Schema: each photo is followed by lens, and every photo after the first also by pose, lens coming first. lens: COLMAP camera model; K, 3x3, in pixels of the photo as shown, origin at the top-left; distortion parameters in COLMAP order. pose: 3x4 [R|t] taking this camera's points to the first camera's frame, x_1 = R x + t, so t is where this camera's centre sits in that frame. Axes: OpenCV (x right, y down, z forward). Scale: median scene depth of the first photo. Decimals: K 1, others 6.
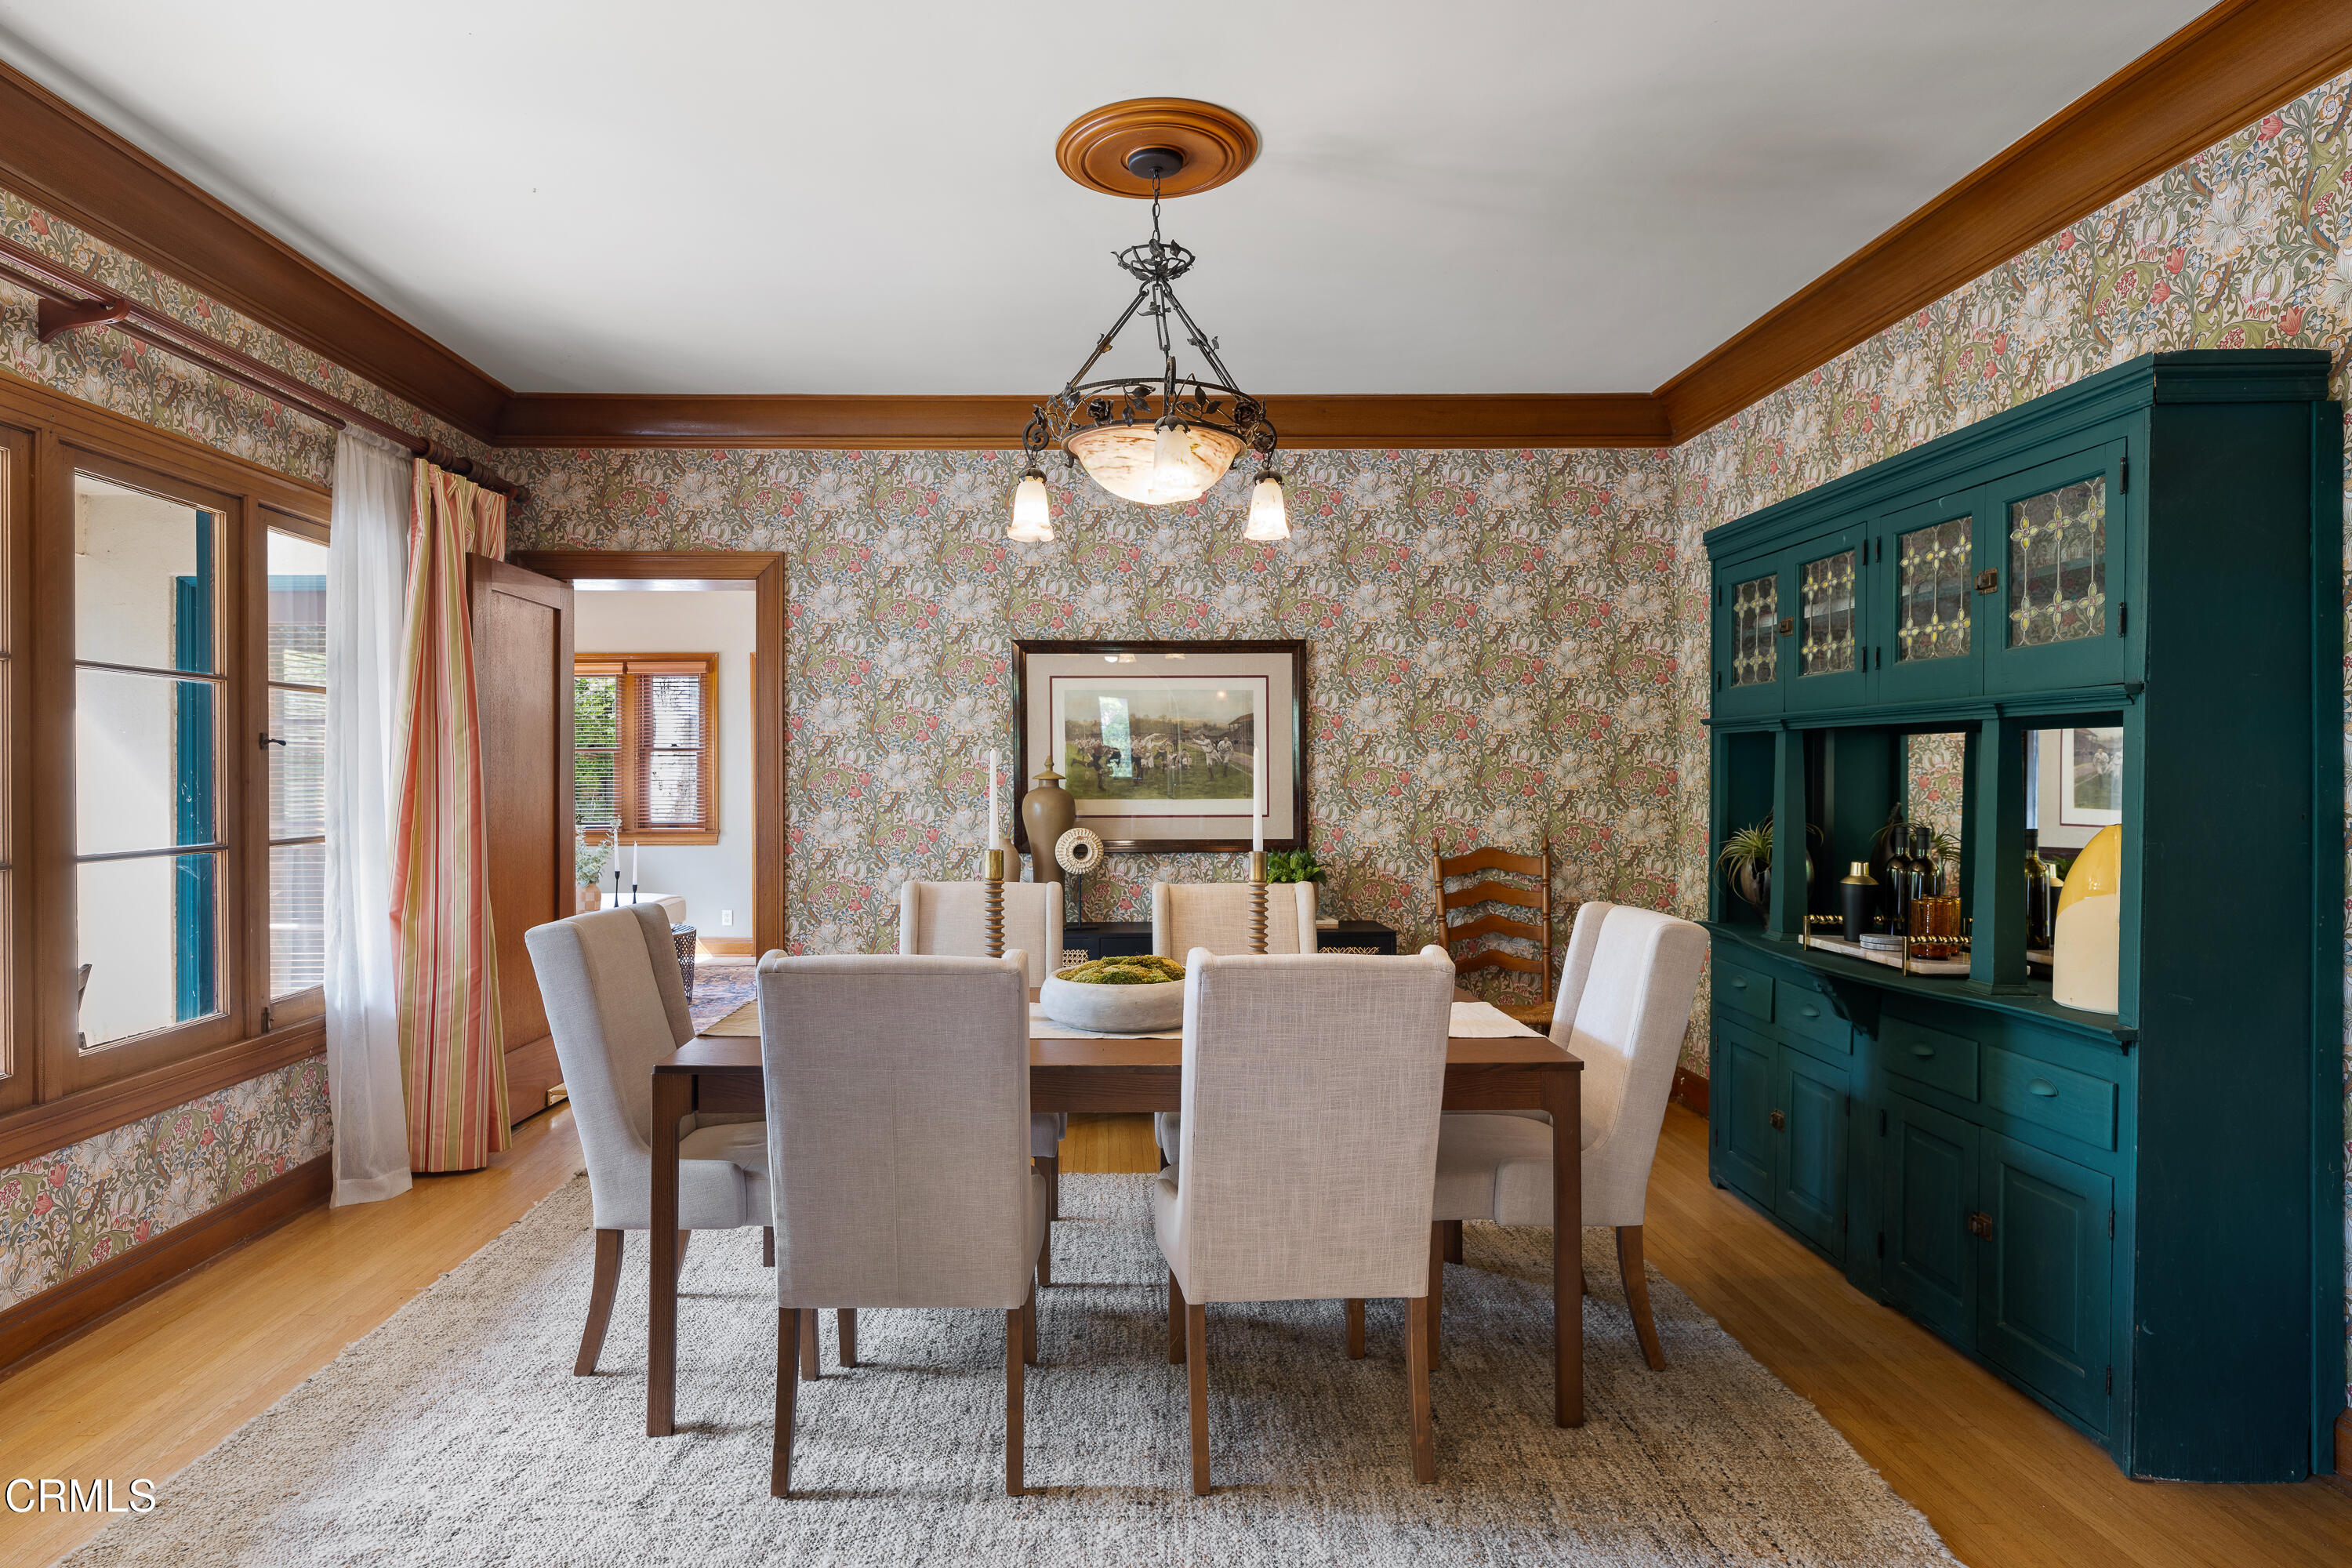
lens RADIAL K [[1194.2, 0, 1166.5], [0, 1194.2, 777.7], [0, 0, 1]] dist [-0.002562, -0.000229]
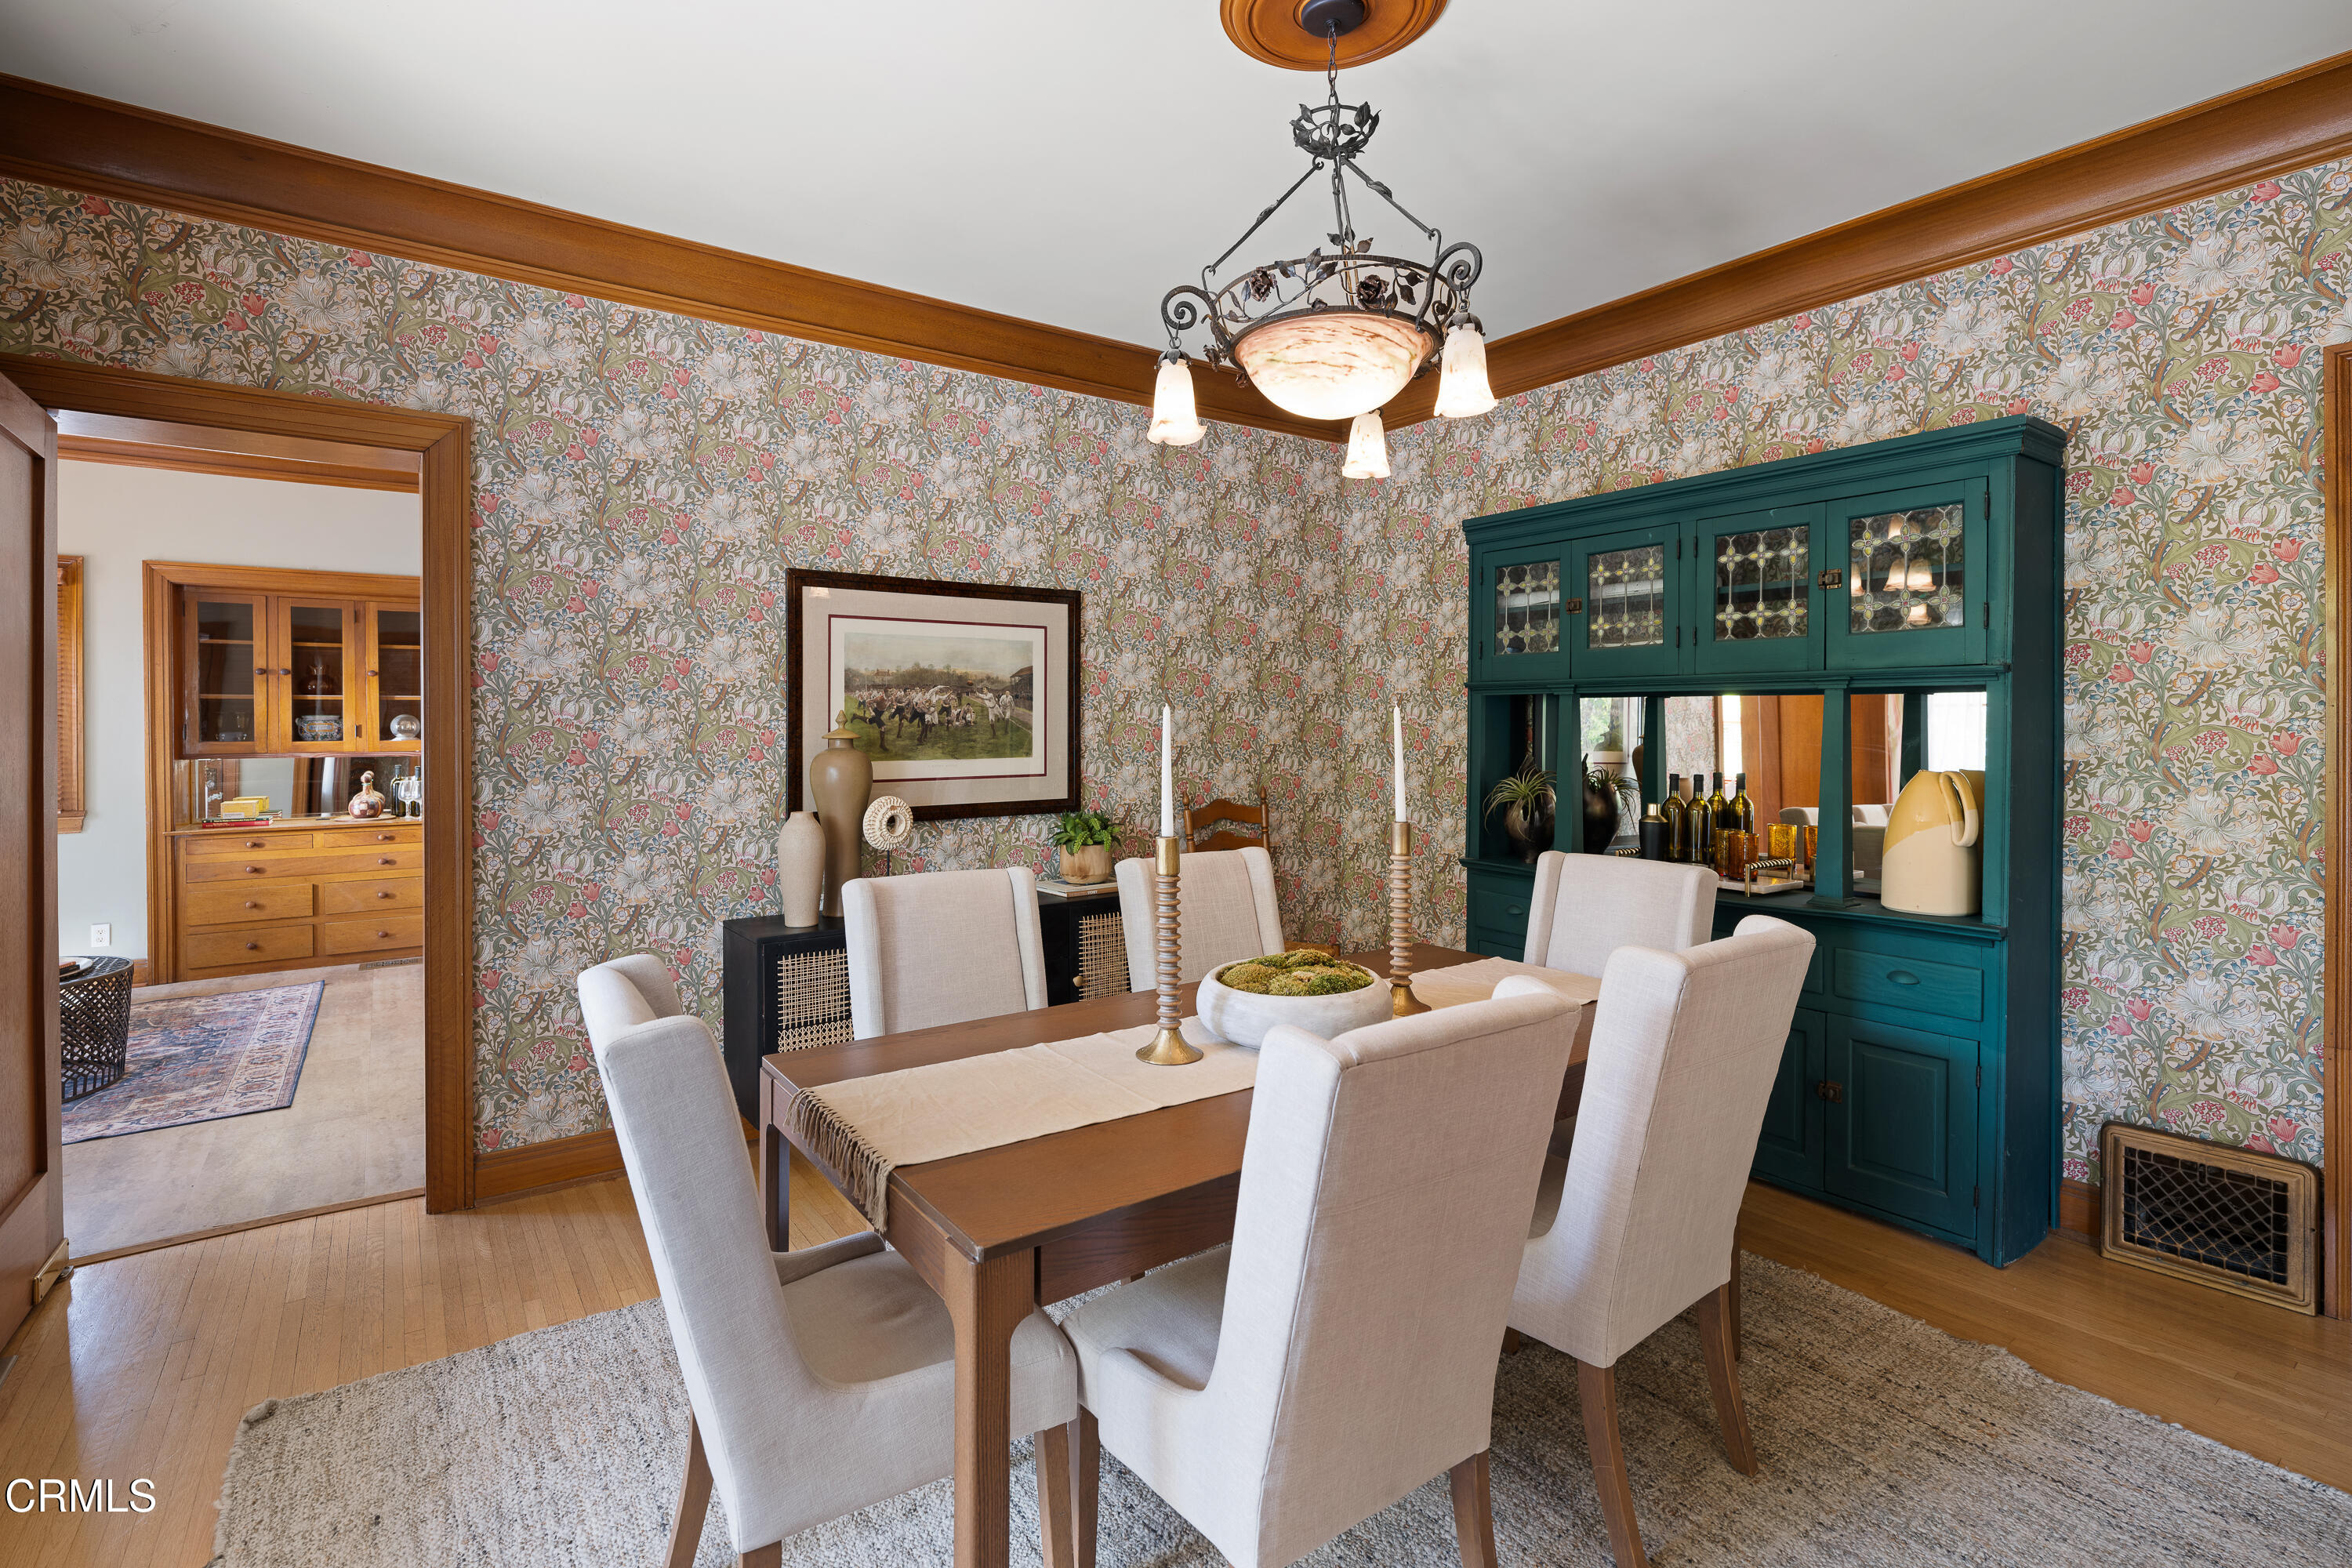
lens RADIAL K [[1071.5, 0, 1141.9], [0, 1071.5, 728.1], [0, 0, 1]] dist [-0.005018, 0.001026]
pose [[0.849432, -0.002699, 0.527691, -0.311870], [0.002456, 0.999996, 0.001161, -0.006228], [-0.527692, 0.000310, 0.849436, 0.252878]]
